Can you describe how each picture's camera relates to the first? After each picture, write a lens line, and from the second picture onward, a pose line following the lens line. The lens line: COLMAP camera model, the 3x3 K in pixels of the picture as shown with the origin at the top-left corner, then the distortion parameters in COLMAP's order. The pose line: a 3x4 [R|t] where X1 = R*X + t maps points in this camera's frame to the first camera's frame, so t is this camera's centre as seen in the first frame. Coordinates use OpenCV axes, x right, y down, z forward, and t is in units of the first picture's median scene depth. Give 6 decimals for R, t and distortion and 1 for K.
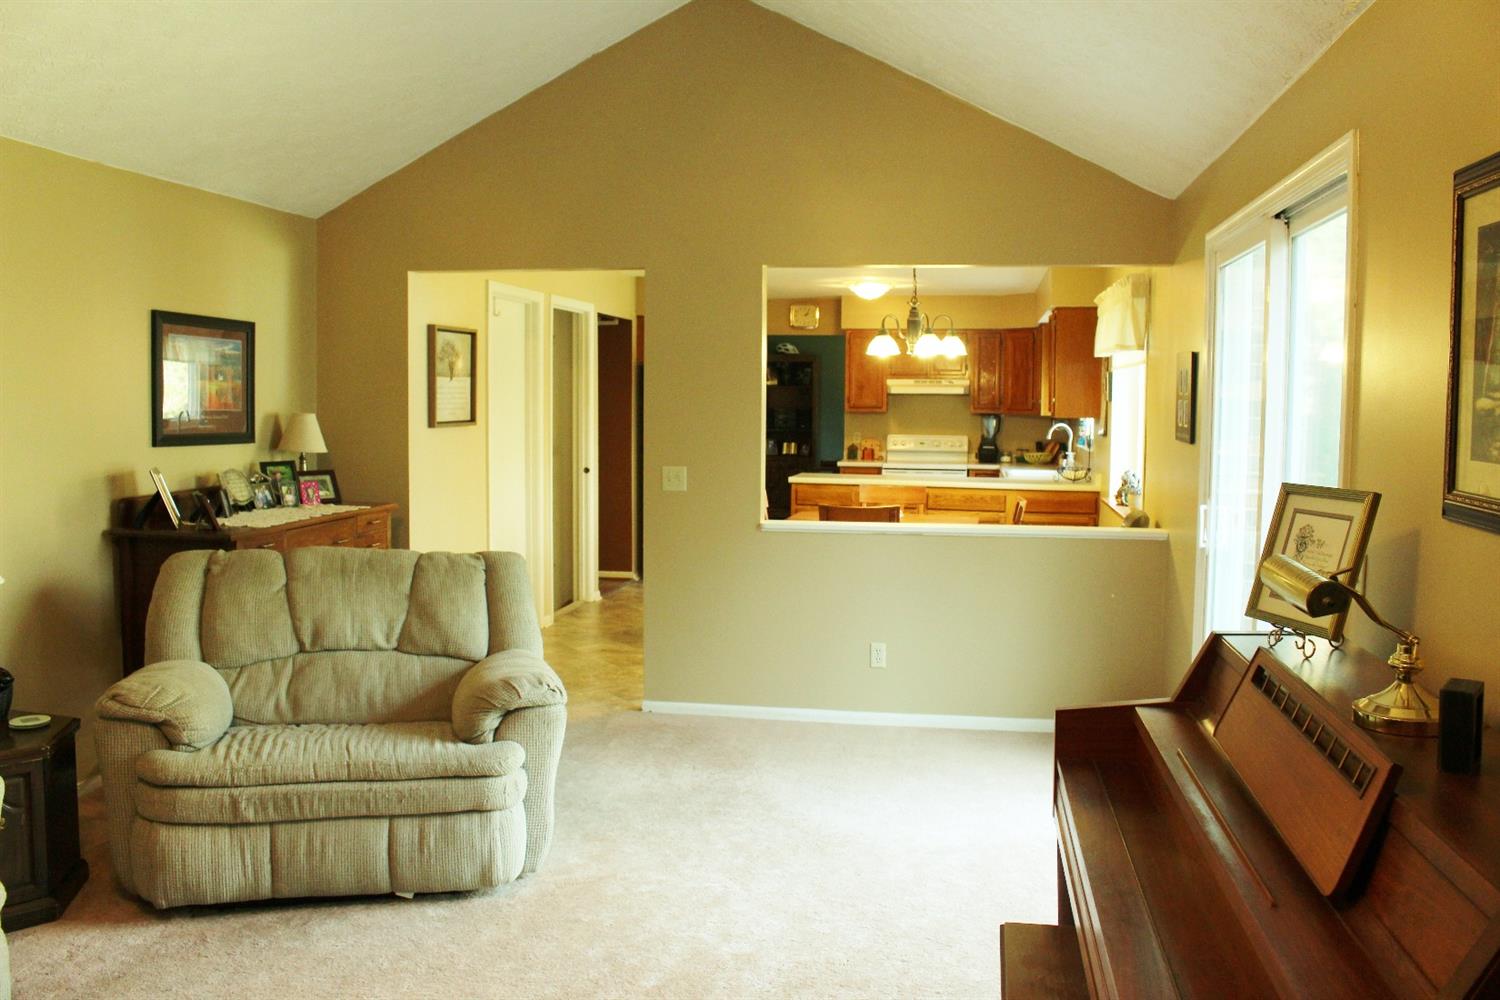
lens RADIAL K [[1222.0, 0, 750.0], [0, 1222.0, 500.0], [0, 0, 1]] dist [-0.138150, 0.096973]
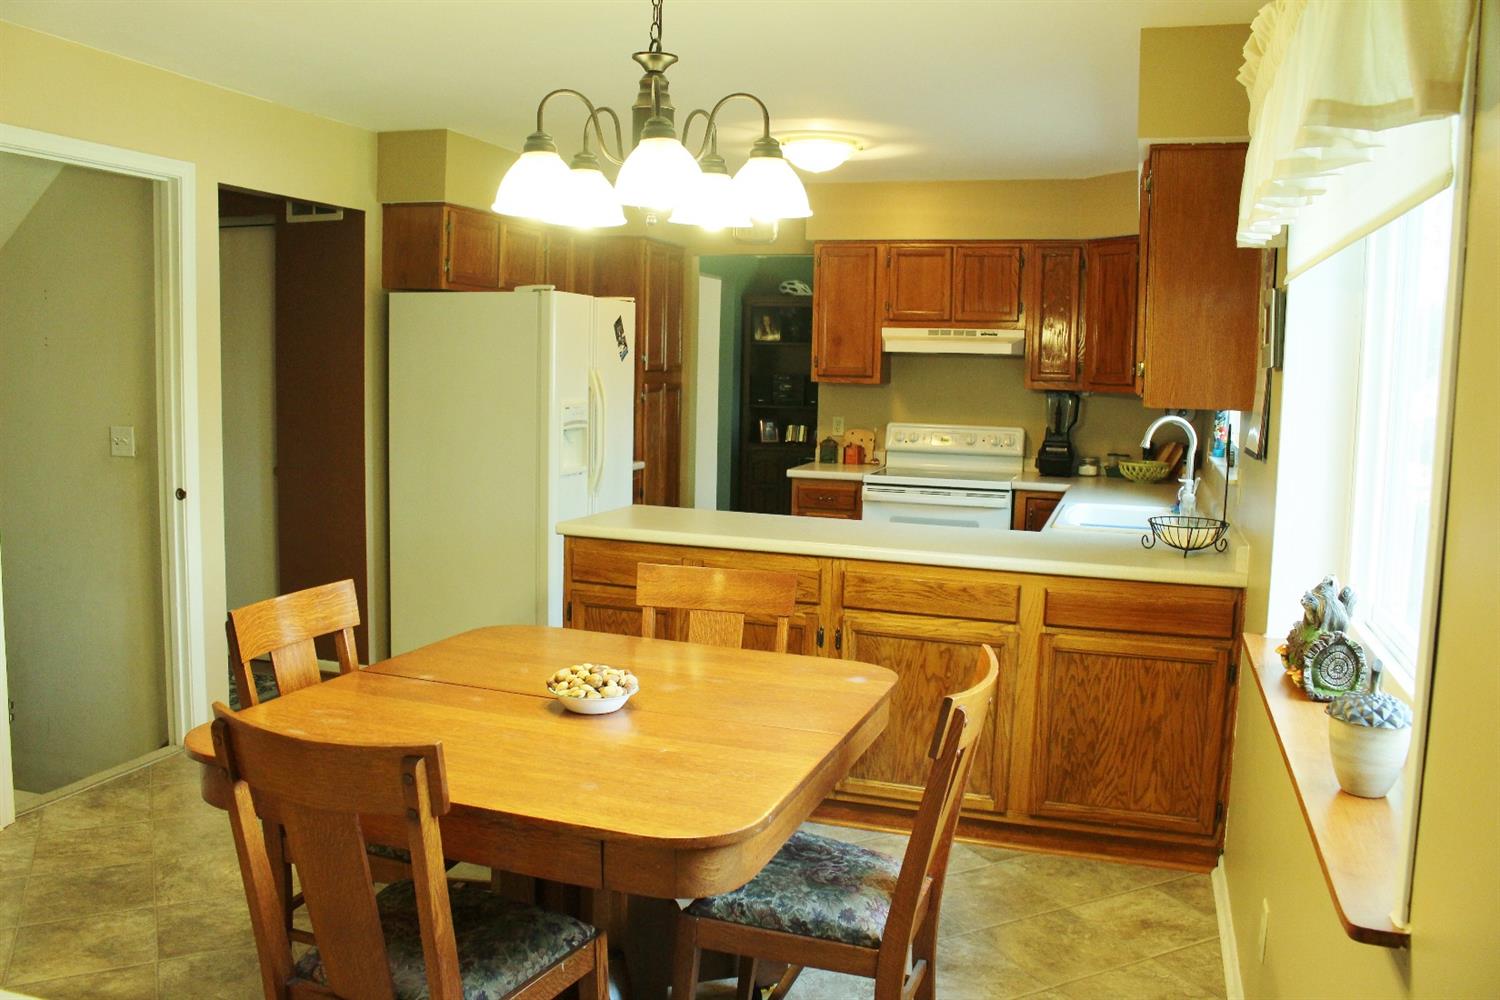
lens RADIAL K [[1222.0, 0, 750.0], [0, 1222.0, 500.0], [0, 0, 1]] dist [-0.138150, 0.096973]
pose [[0.991828, 0.028558, -0.124342, 0.126217], [-0.025027, 0.999241, 0.029867, -0.033419], [0.125100, -0.026511, 0.991790, 0.422360]]
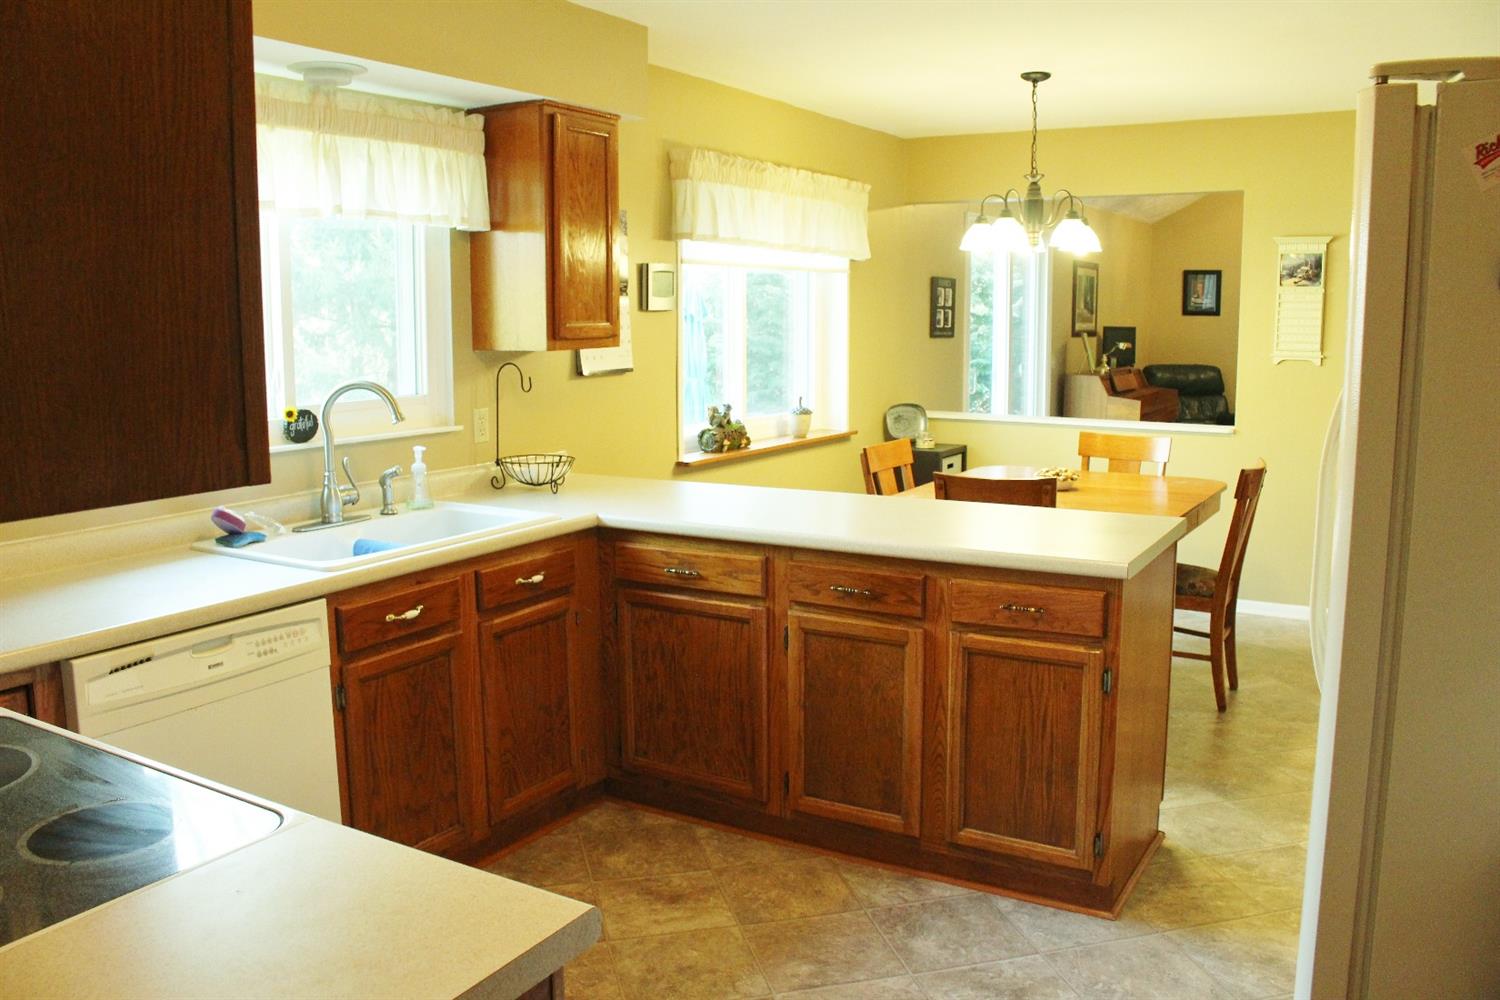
lens RADIAL K [[1222.0, 0, 750.0], [0, 1222.0, 500.0], [0, 0, 1]] dist [-0.138150, 0.096973]
pose [[-0.940370, -0.054770, 0.335714, 0.025263], [0.025376, 0.972906, 0.229805, -0.089469], [-0.339205, 0.224621, -0.913502, 1.084707]]
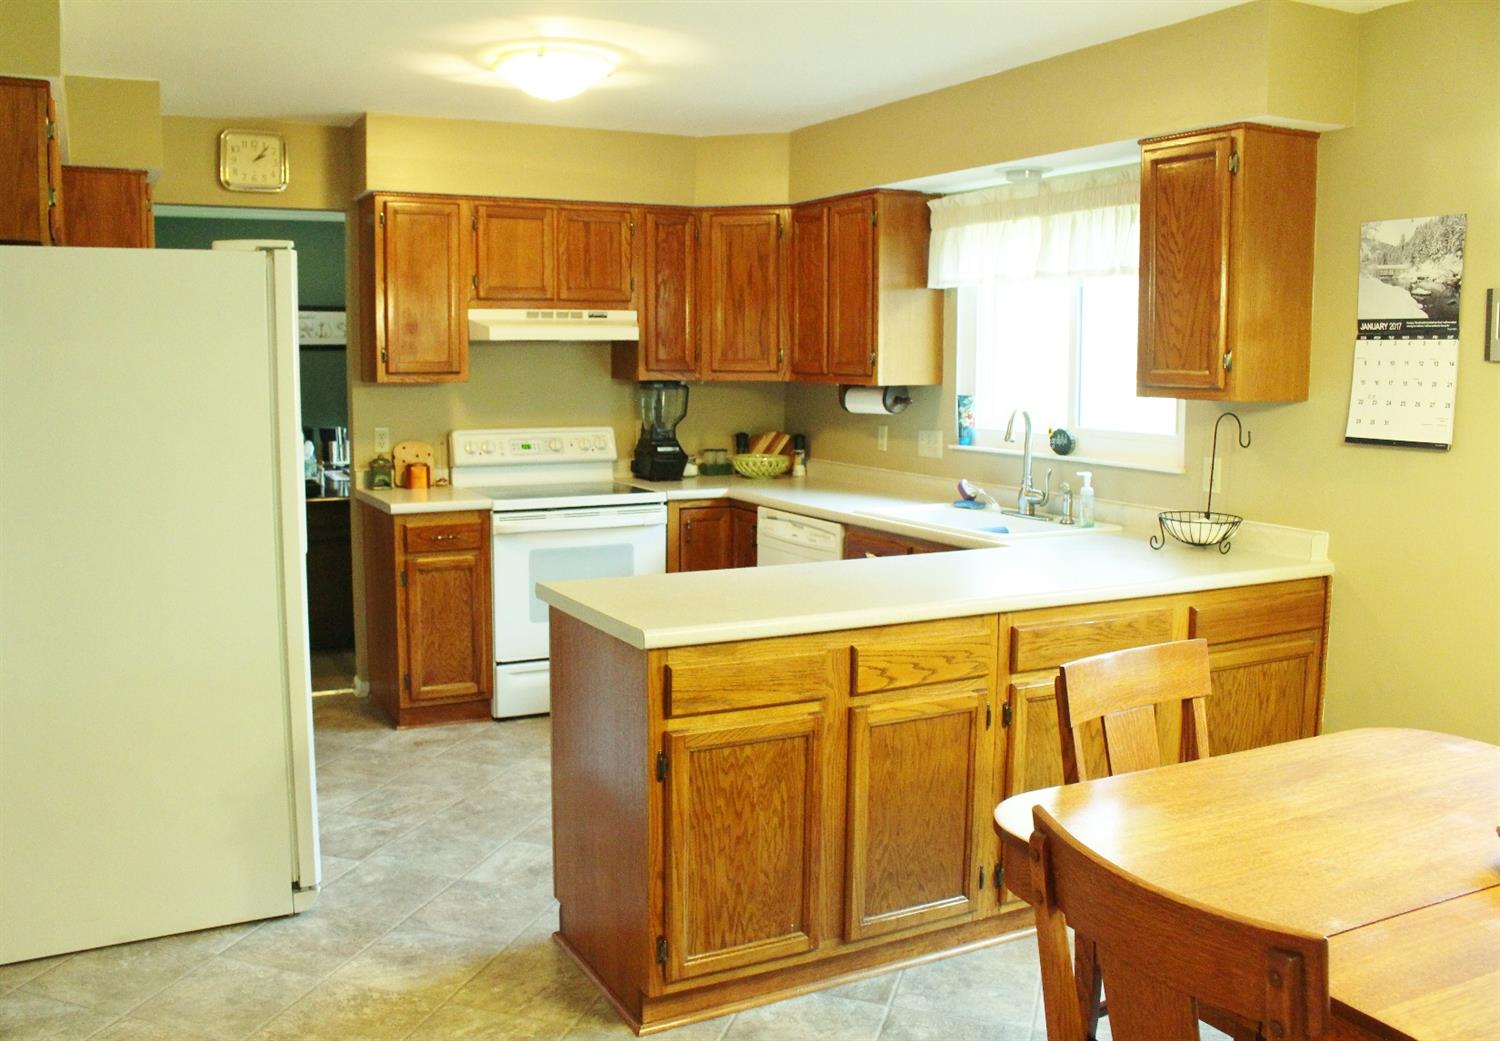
lens RADIAL K [[1280.5, 0, 705.3], [0, 1280.5, 519.2], [0, 0, 1]] dist [-0.108763, 0.018284]
pose [[0.795175, -0.084607, 0.600449, -0.107174], [0.054279, 0.996174, 0.068485, -0.050309], [-0.603946, -0.021865, 0.796725, 0.582233]]
